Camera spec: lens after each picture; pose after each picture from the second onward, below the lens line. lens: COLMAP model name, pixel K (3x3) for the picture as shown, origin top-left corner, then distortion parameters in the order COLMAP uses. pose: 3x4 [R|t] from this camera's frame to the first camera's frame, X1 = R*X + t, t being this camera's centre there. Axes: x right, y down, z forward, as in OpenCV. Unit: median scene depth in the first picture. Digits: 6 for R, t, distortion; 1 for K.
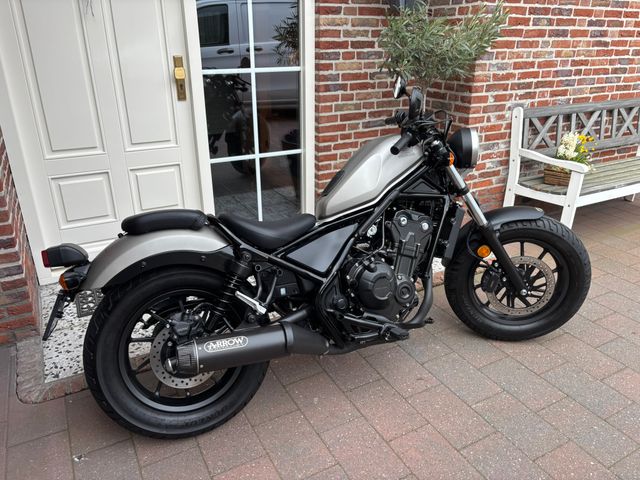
lens RADIAL K [[476.8, 0, 320.0], [0, 476.8, 240.0], [0, 0, 1]] dist [0.055032, -0.066797]
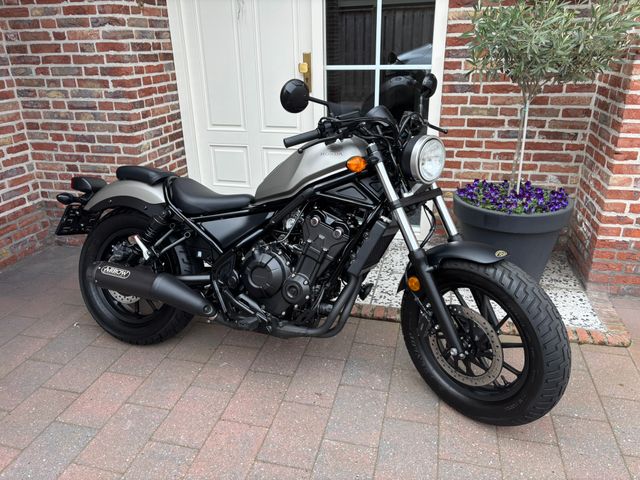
lens RADIAL K [[474.5, 0, 328.2], [0, 474.5, 234.3], [0, 0, 1]] dist [0.016501, -0.002891]
pose [[0.745106, 0.235422, -0.624014, 0.452089], [-0.251205, 0.965788, 0.064411, -0.046440], [0.617829, 0.108763, 0.778754, 0.173544]]
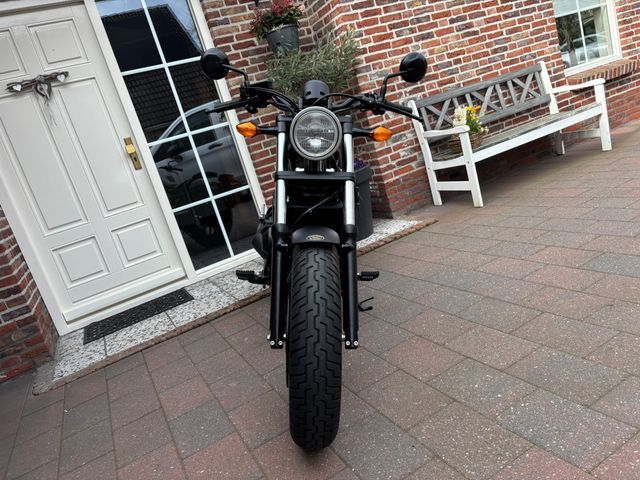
lens RADIAL K [[476.8, 0, 320.0], [0, 476.8, 240.0], [0, 0, 1]] dist [0.055032, -0.066797]
pose [[0.958680, -0.268811, -0.093129, 0.217223], [0.249275, 0.951490, -0.180360, 0.213796], [0.137094, 0.149692, 0.979182, -0.148904]]
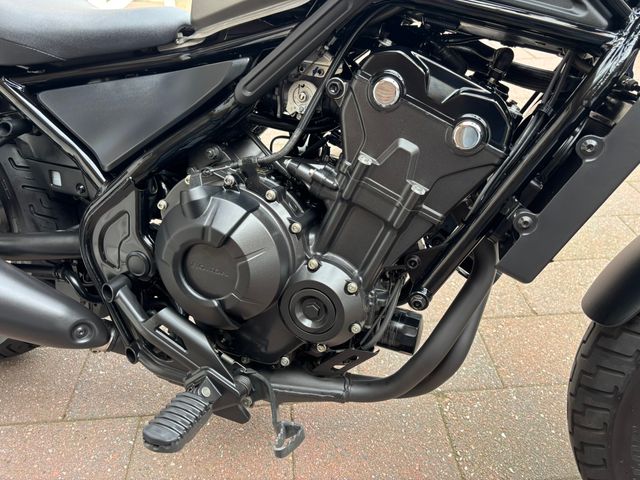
lens RADIAL K [[489.9, 0, 325.4], [0, 489.9, 235.0], [0, 0, 1]] dist [0.012342, -0.036423]
pose [[0.761057, 0.402266, -0.508895, 0.185664], [-0.256772, 0.907241, 0.333140, -0.028635], [0.595701, -0.122868, 0.793753, 0.435603]]
